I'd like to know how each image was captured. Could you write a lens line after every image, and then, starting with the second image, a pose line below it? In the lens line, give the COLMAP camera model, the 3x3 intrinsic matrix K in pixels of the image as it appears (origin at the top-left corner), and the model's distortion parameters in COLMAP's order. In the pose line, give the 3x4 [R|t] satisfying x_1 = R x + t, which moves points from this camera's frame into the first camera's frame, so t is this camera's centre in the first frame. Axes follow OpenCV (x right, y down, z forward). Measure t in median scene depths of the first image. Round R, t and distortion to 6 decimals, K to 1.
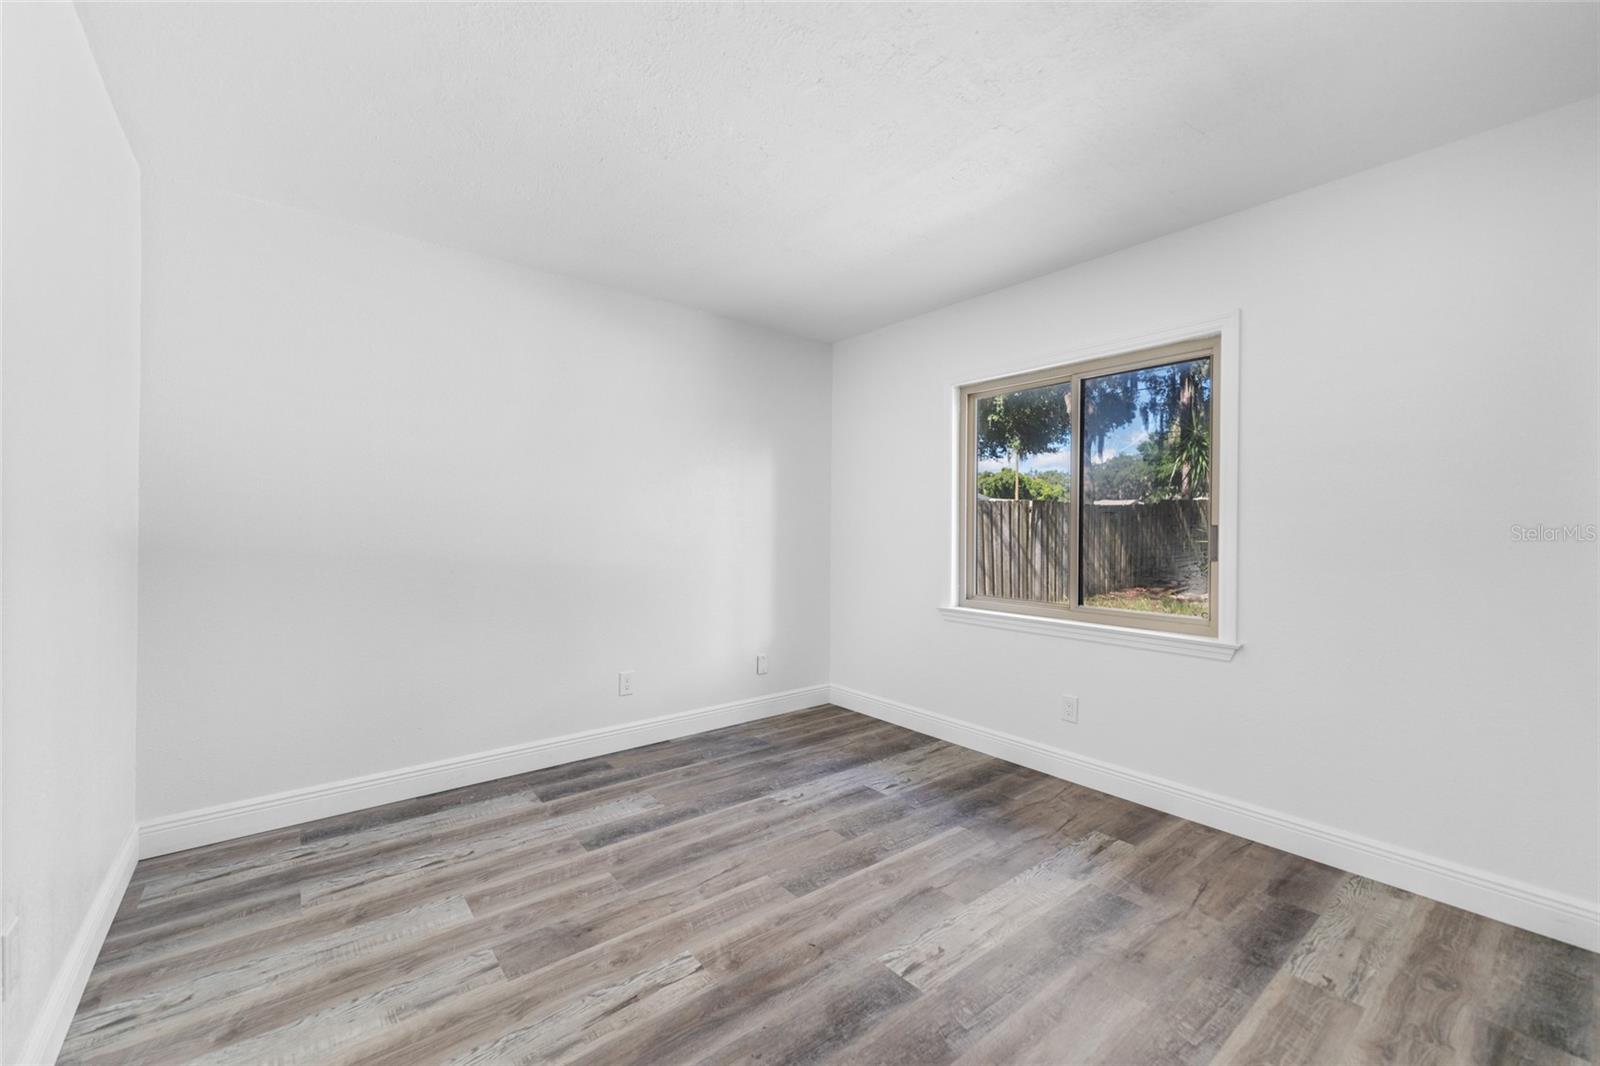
lens RADIAL K [[644.6, 0, 794.7], [0, 644.6, 528.1], [0, 0, 1]] dist [0.002708, 0.000322]
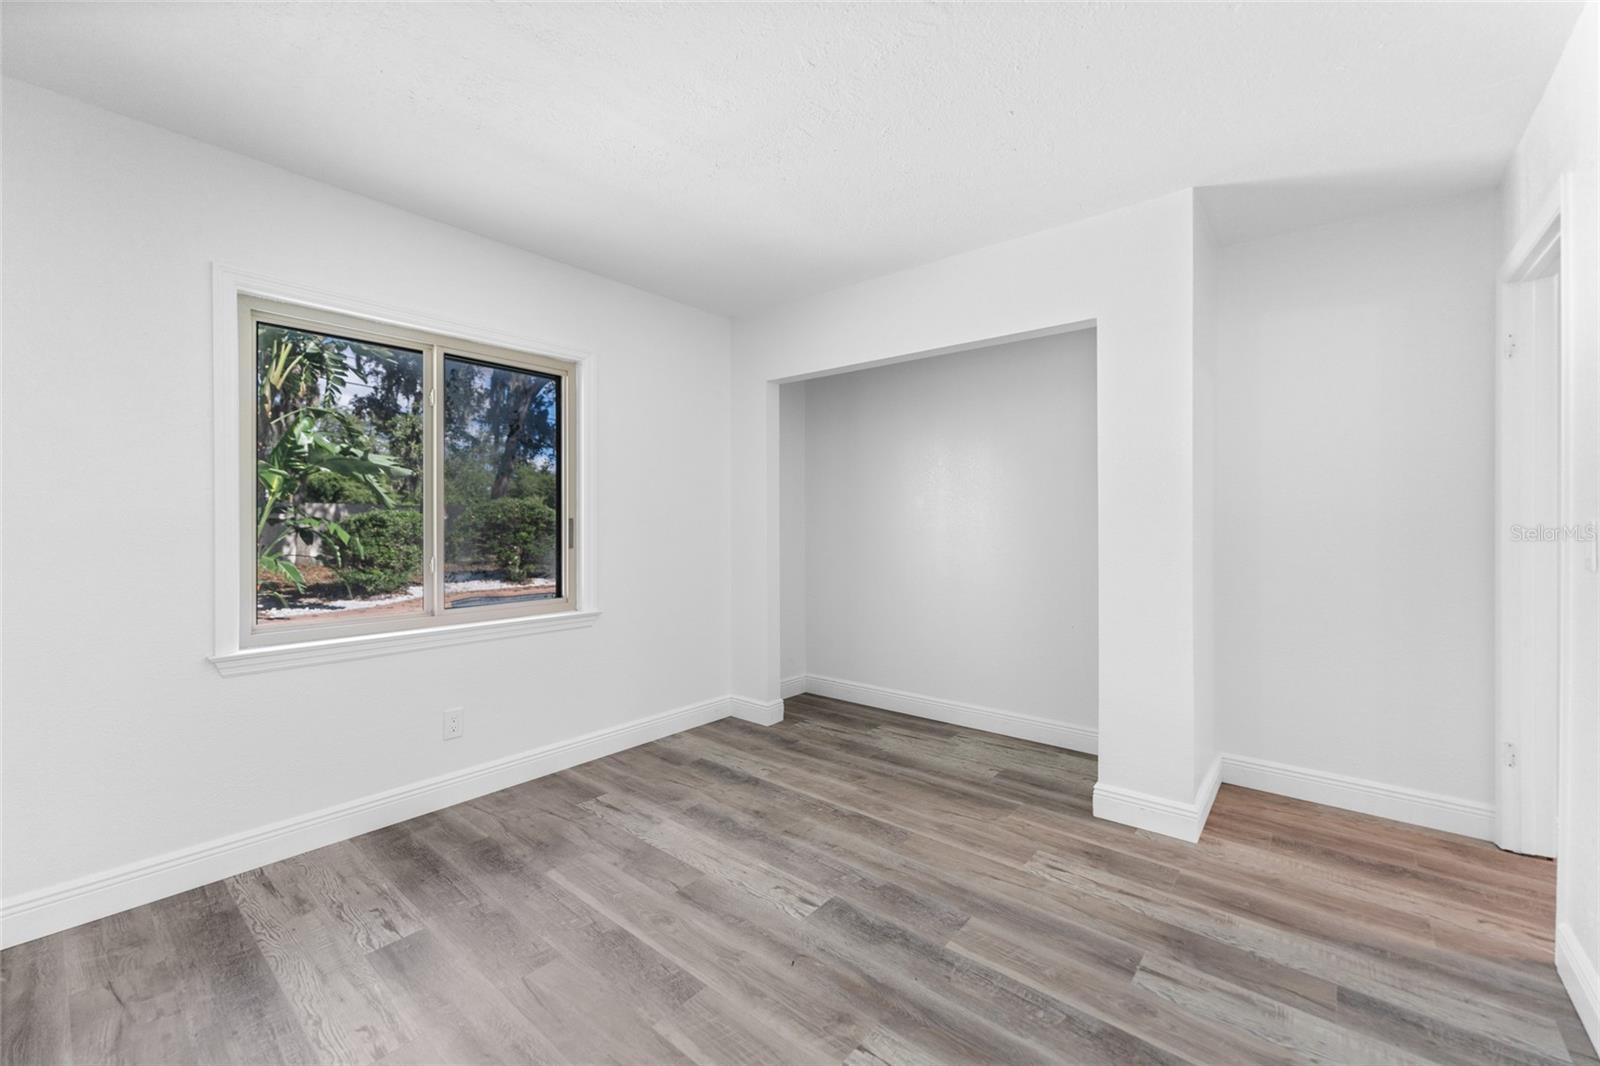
lens RADIAL K [[644.6, 0, 794.7], [0, 644.6, 528.1], [0, 0, 1]] dist [0.002708, 0.000322]
pose [[-0.195945, -0.014592, 0.980506, -0.721678], [0.000958, 0.999886, 0.015072, -0.005463], [-0.980614, 0.003892, -0.195908, 0.954383]]
